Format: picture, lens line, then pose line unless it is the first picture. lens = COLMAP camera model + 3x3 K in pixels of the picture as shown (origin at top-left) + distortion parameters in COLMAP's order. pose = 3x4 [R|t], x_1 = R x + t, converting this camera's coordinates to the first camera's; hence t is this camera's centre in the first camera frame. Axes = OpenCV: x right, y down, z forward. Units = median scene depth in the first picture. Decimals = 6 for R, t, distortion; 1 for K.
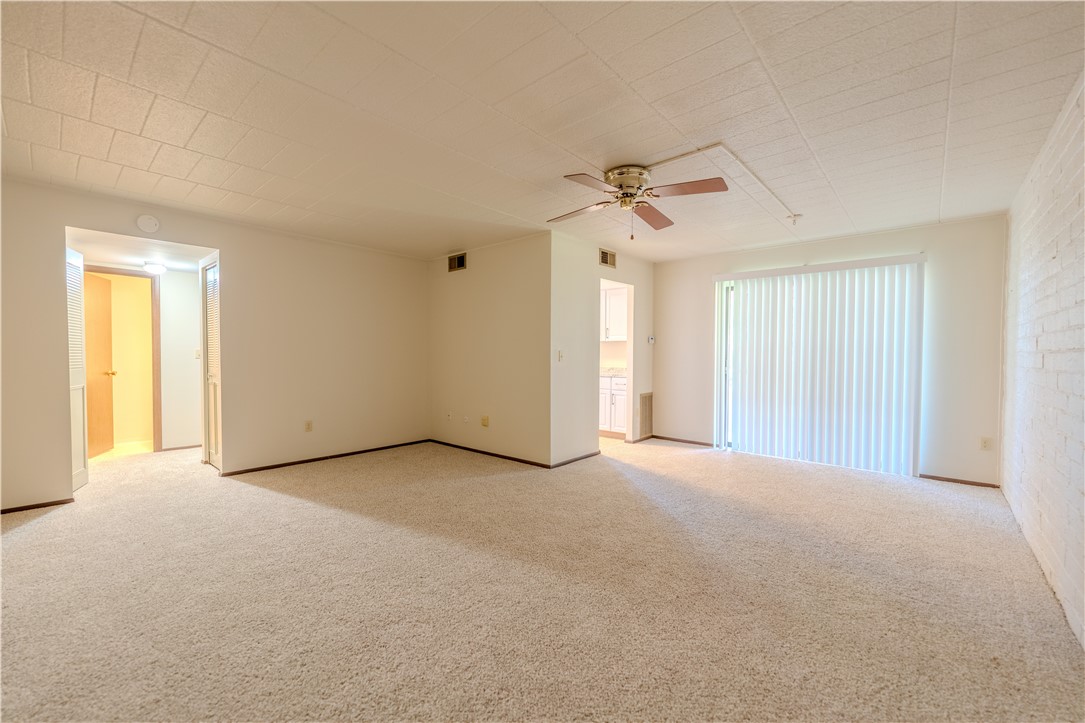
lens RADIAL K [[439.4, 0, 542.4], [0, 439.4, 361.2], [0, 0, 1]] dist [0.000204, -0.000900]
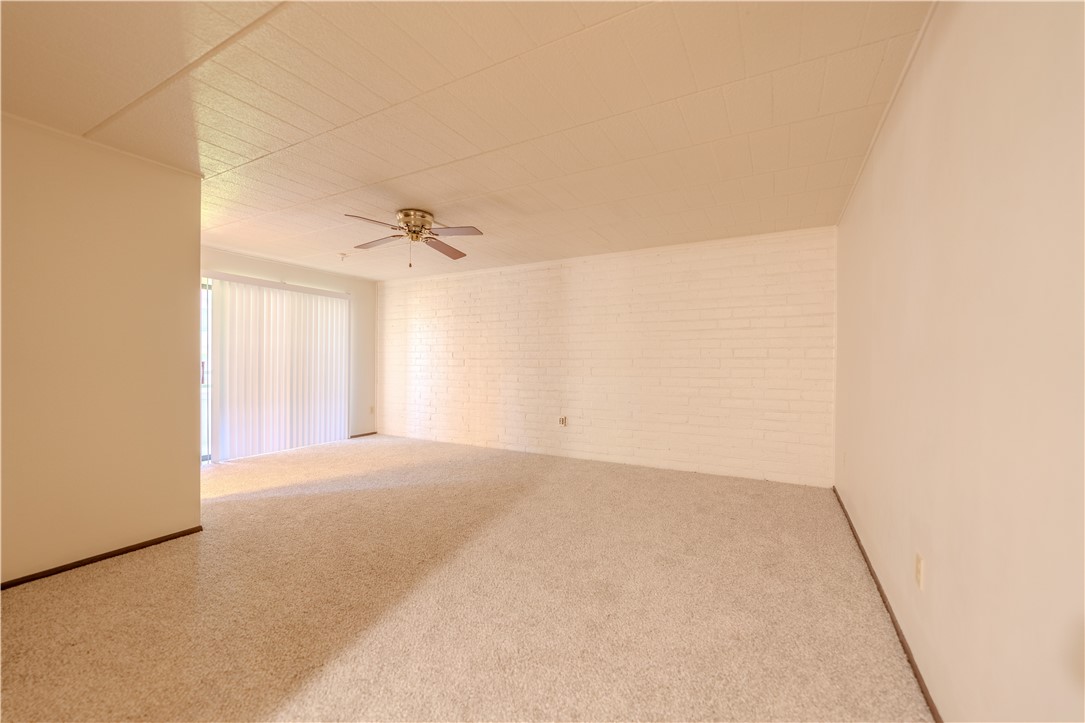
lens RADIAL K [[439.4, 0, 543.9], [0, 439.4, 361.8], [0, 0, 1]] dist [0.000204, -0.000900]
pose [[-0.225755, -0.009164, 0.974141, -0.771036], [0.010344, 0.999877, 0.011803, -0.016101], [-0.974129, 0.012741, -0.225632, 0.651209]]
